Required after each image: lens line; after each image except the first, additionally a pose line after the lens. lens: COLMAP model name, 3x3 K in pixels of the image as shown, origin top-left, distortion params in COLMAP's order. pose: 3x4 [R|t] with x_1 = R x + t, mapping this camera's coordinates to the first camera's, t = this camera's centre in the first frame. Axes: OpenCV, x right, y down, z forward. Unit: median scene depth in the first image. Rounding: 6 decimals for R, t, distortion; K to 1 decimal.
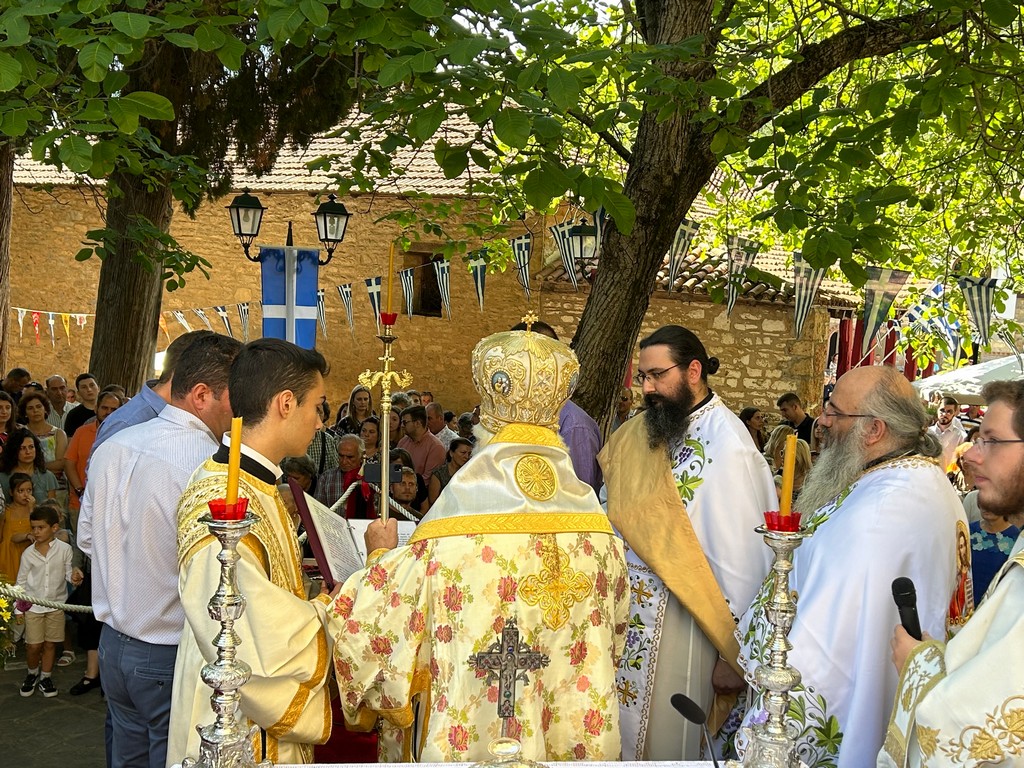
lens RADIAL K [[1238.1, 0, 515.8], [0, 1238.1, 387.5], [0, 0, 1]] dist [-0.051200, 0.000000]
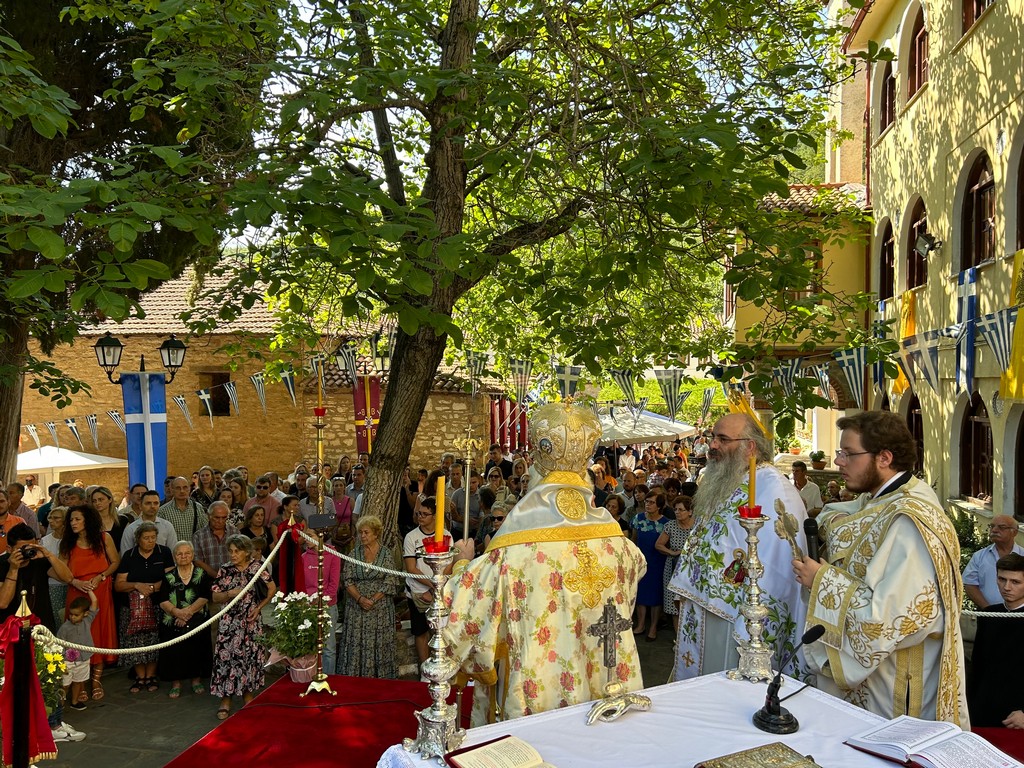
lens RADIAL K [[798.6, 0, 507.5], [0, 798.6, 391.5], [0, 0, 1]] dist [0.016107, -0.030182]
pose [[0.959991, -0.060501, 0.273416, -0.146192], [0.080528, 0.994784, -0.062616, -0.002670], [-0.268202, 0.082129, 0.959856, 0.031700]]
